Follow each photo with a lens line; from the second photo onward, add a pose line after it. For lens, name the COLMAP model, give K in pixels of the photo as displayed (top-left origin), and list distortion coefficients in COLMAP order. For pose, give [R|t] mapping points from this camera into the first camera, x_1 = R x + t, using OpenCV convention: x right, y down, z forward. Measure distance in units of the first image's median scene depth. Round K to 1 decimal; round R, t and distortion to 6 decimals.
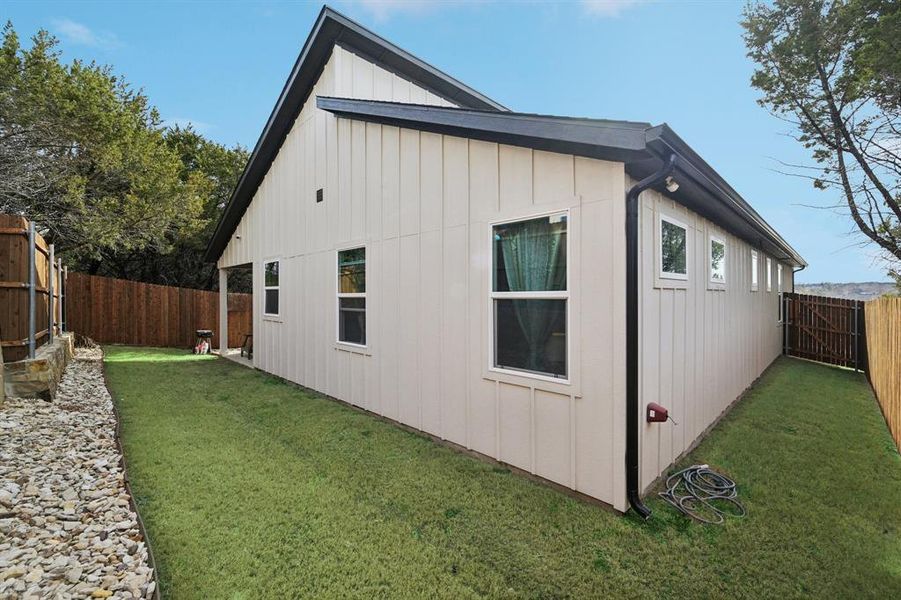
lens RADIAL K [[373.6, 0, 450.5], [0, 373.6, 300.0], [0, 0, 1]] dist [-0.000092, 0.000038]
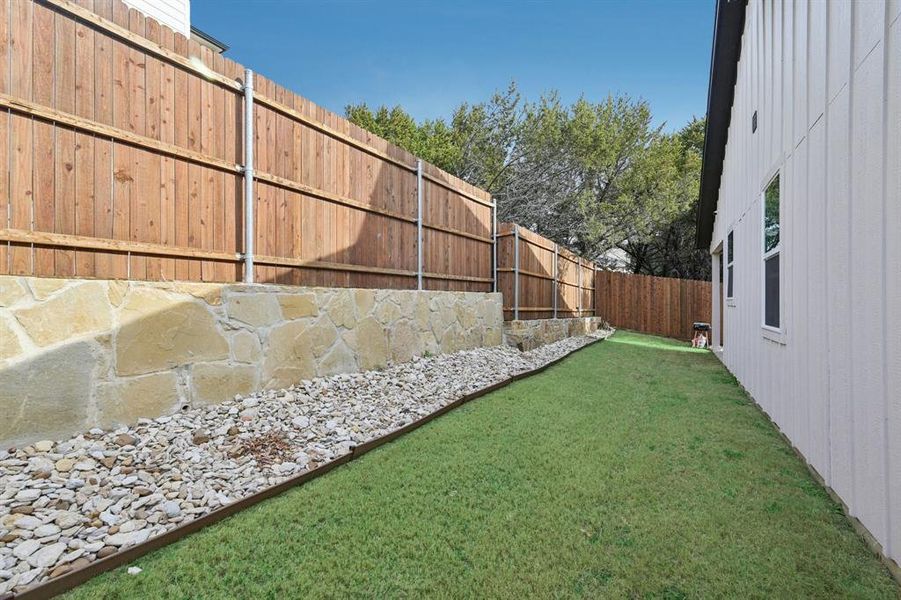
lens RADIAL K [[397.6, 0, 454.5], [0, 397.6, 301.0], [0, 0, 1]] dist [0.001058, 0.000383]
pose [[0.295536, -0.002075, -0.955329, 0.111785], [-0.006633, 0.999969, -0.004224, 0.036422], [0.955309, 0.007585, 0.295513, 0.126628]]
